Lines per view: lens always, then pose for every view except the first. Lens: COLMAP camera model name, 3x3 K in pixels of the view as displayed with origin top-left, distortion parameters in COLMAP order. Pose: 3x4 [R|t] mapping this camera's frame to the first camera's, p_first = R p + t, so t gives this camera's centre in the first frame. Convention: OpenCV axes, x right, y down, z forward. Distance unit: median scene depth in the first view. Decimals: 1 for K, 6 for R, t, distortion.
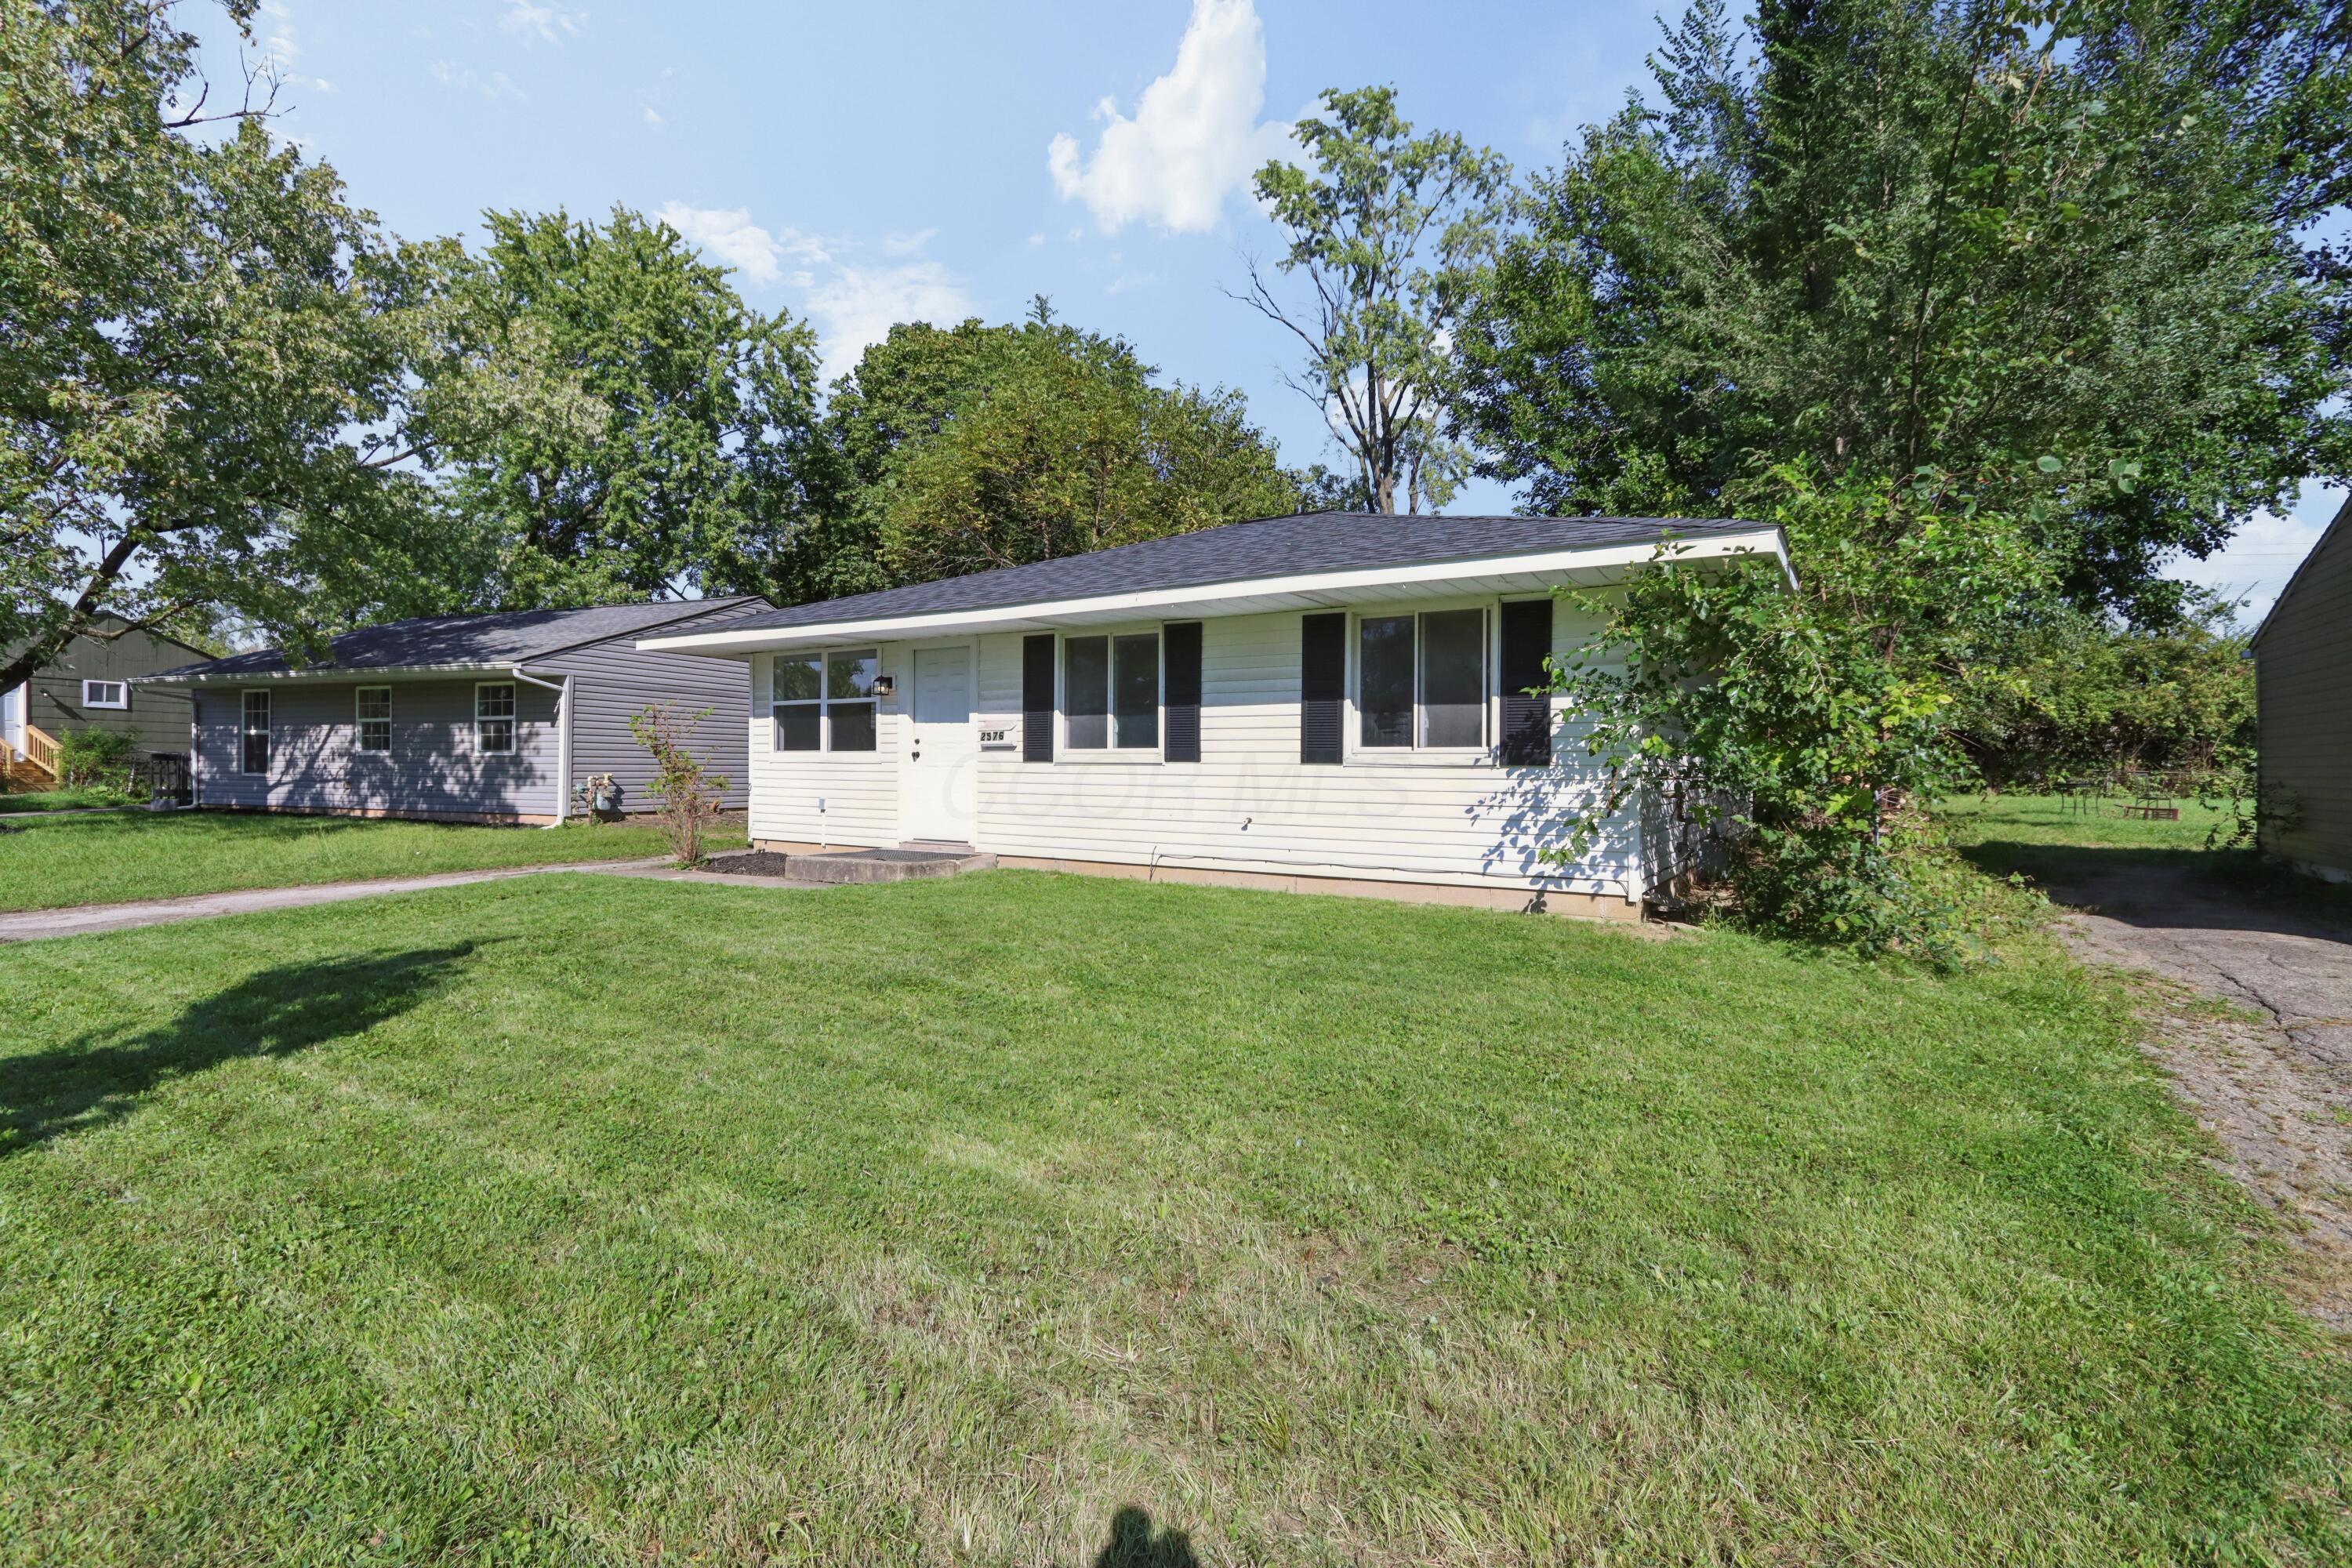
lens RADIAL K [[1105.3, 0, 1187.3], [0, 1105.3, 774.1], [0, 0, 1]] dist [-0.010872, 0.001662]
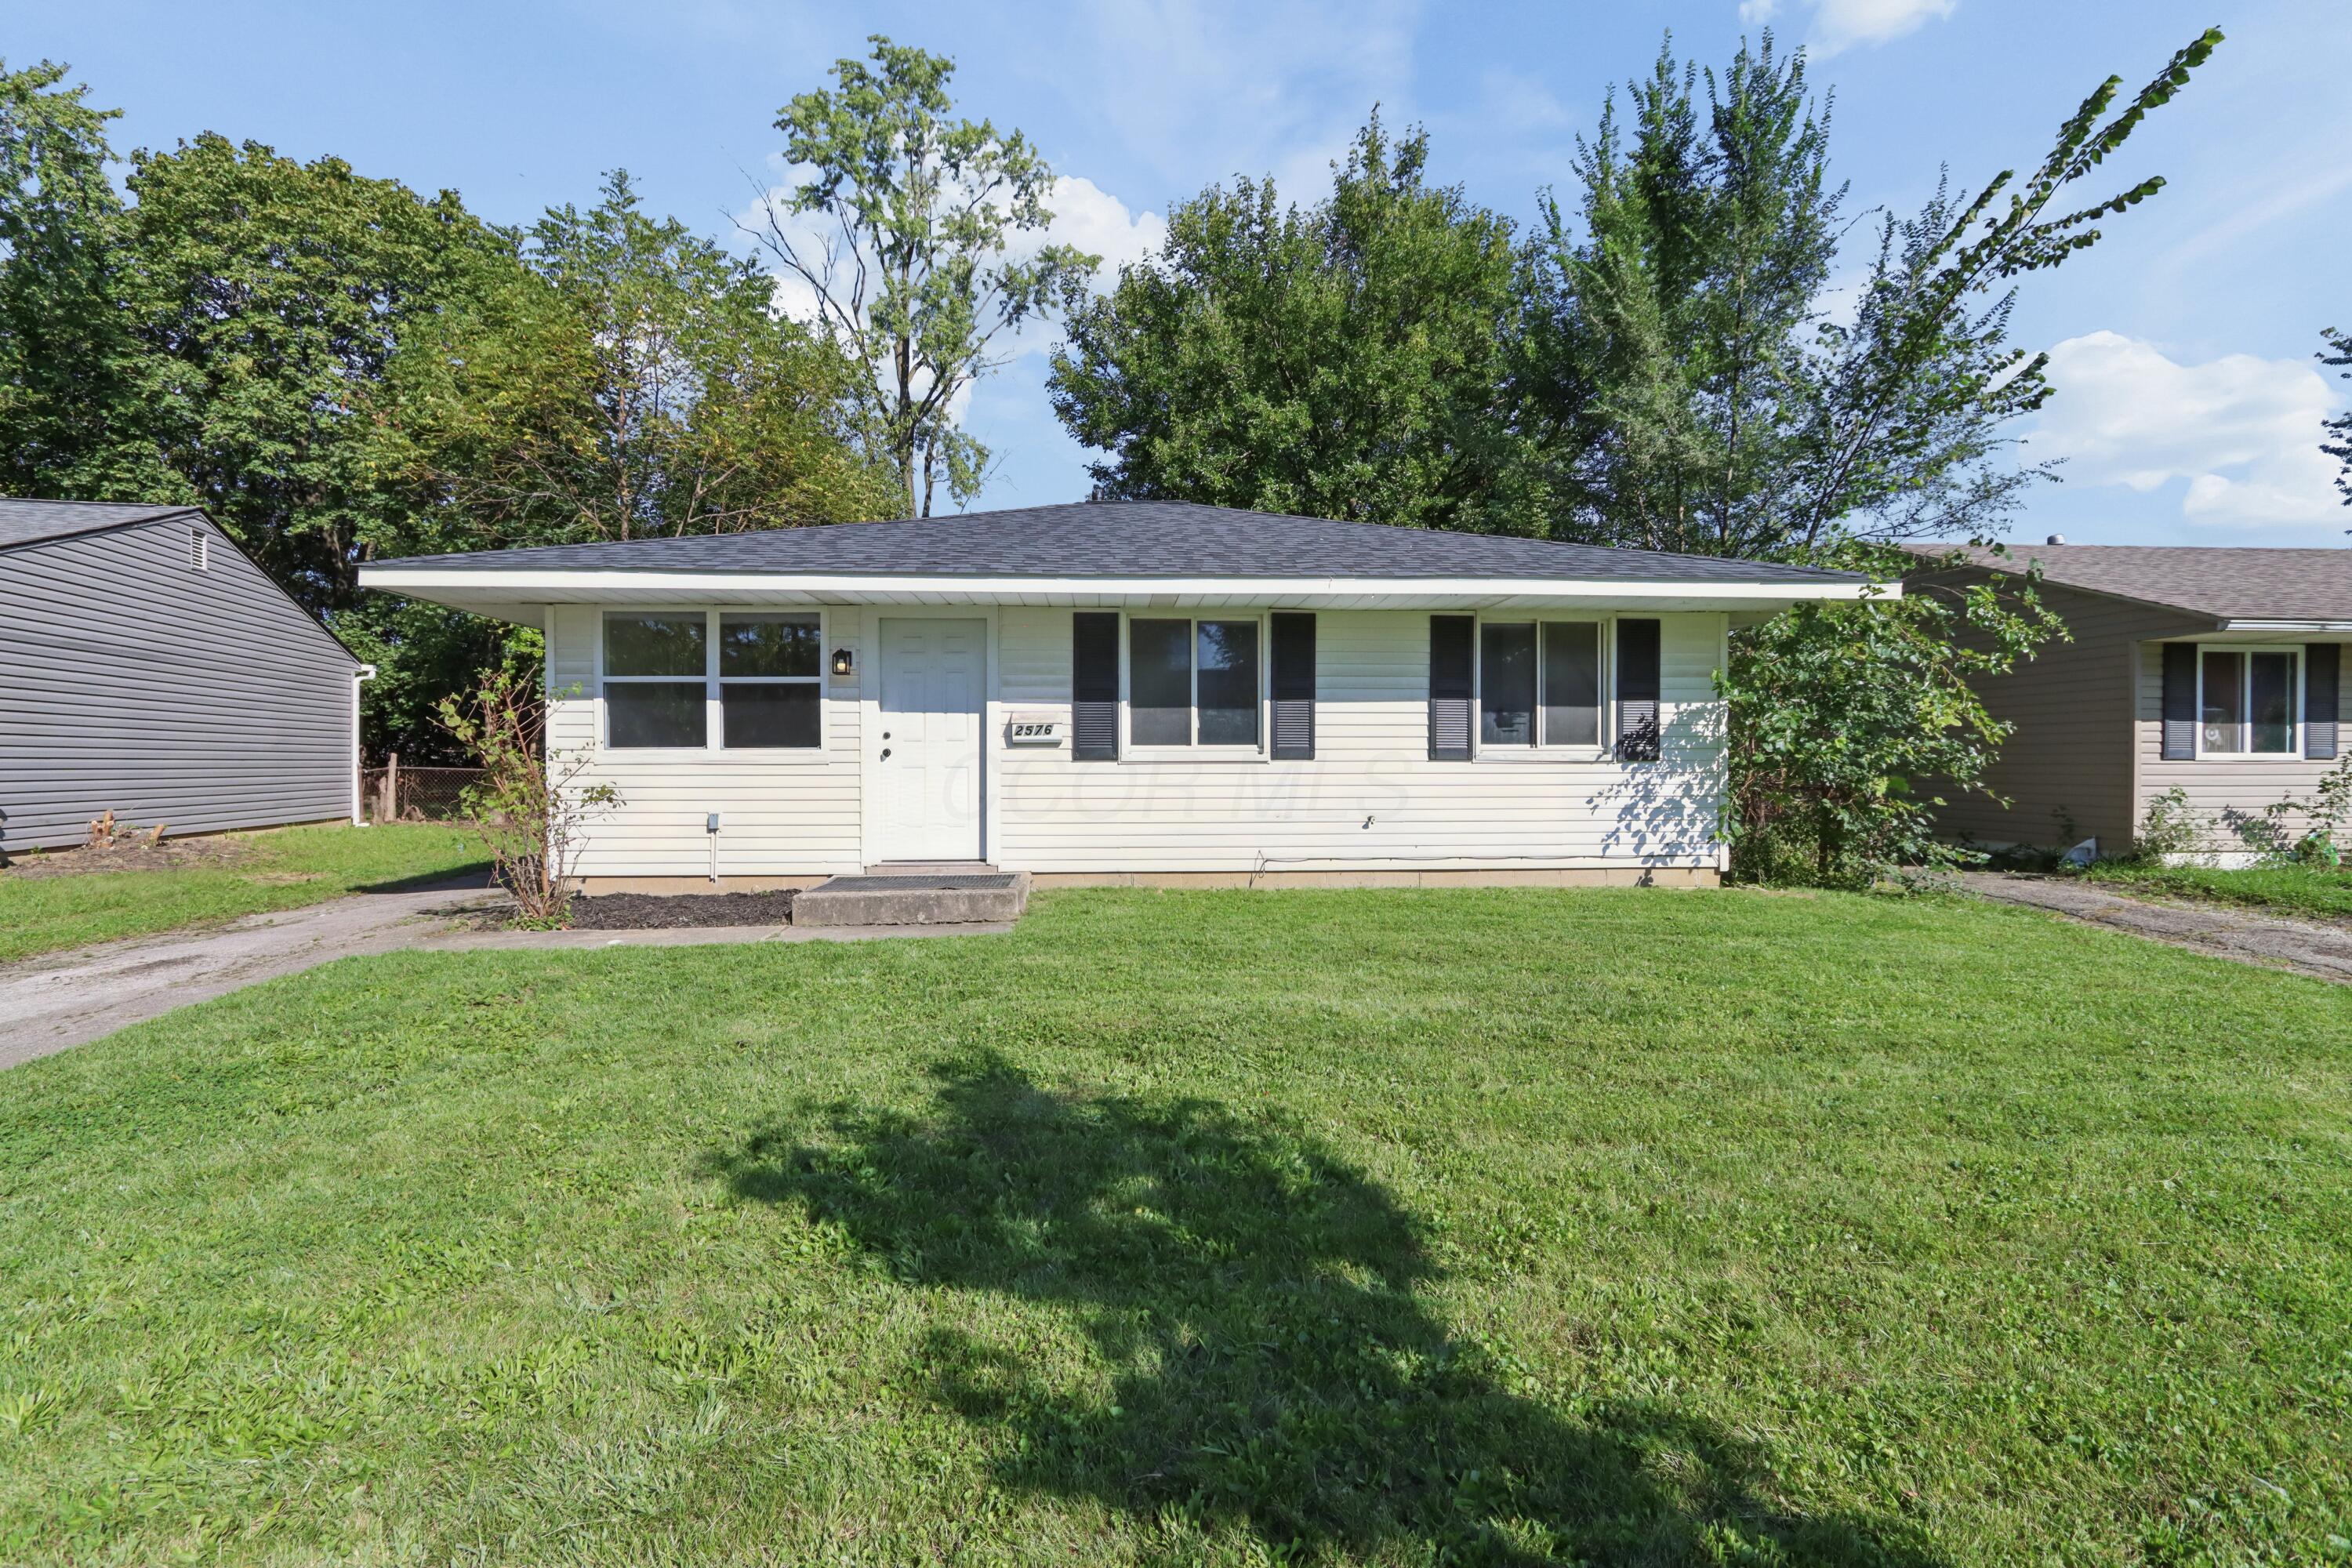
lens RADIAL K [[1105.3, 0, 1174.3], [0, 1105.3, 772.2], [0, 0, 1]] dist [-0.010872, 0.001662]
pose [[0.806121, -0.012472, 0.591619, -0.654358], [0.011468, 0.999919, 0.005454, -0.006723], [-0.591640, 0.002389, 0.806199, 0.300414]]
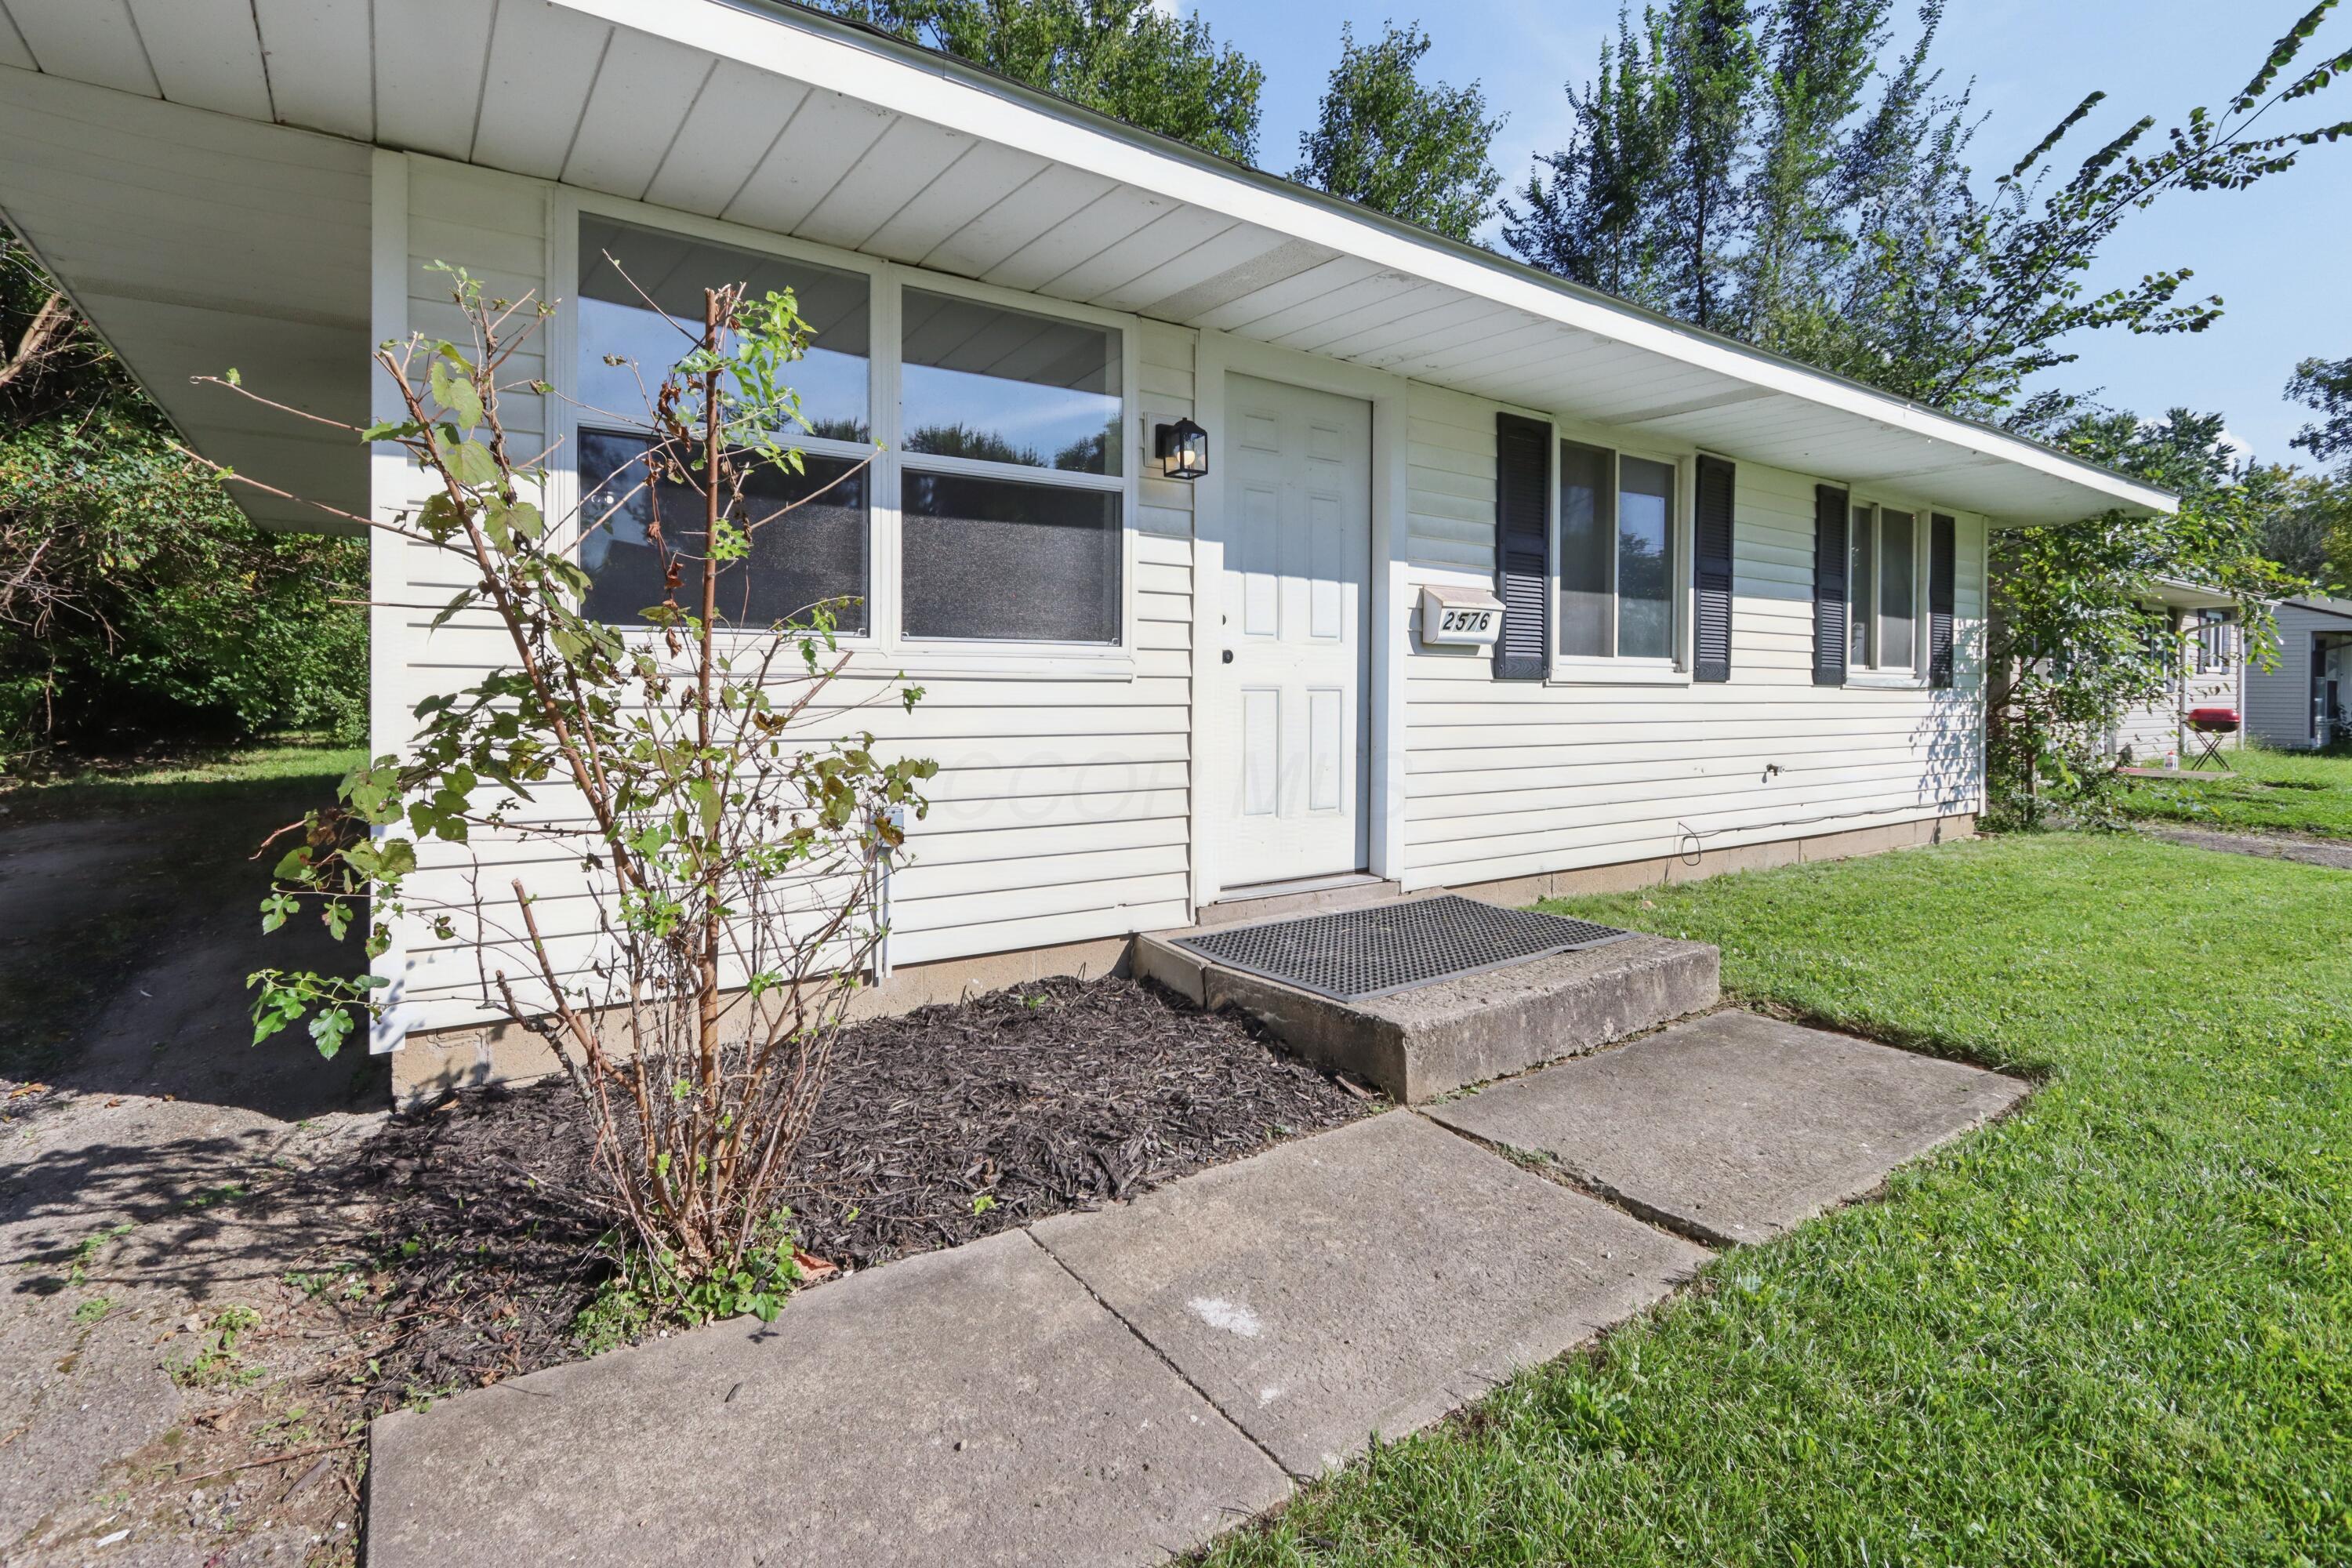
lens RADIAL K [[1105.3, 0, 1151.3], [0, 1105.3, 725.1], [0, 0, 1]] dist [-0.010872, 0.001662]
pose [[0.402271, -0.021885, 0.915259, -0.710224], [0.014038, 0.999744, 0.017736, -0.002095], [-0.915413, 0.005714, 0.402475, 1.051943]]
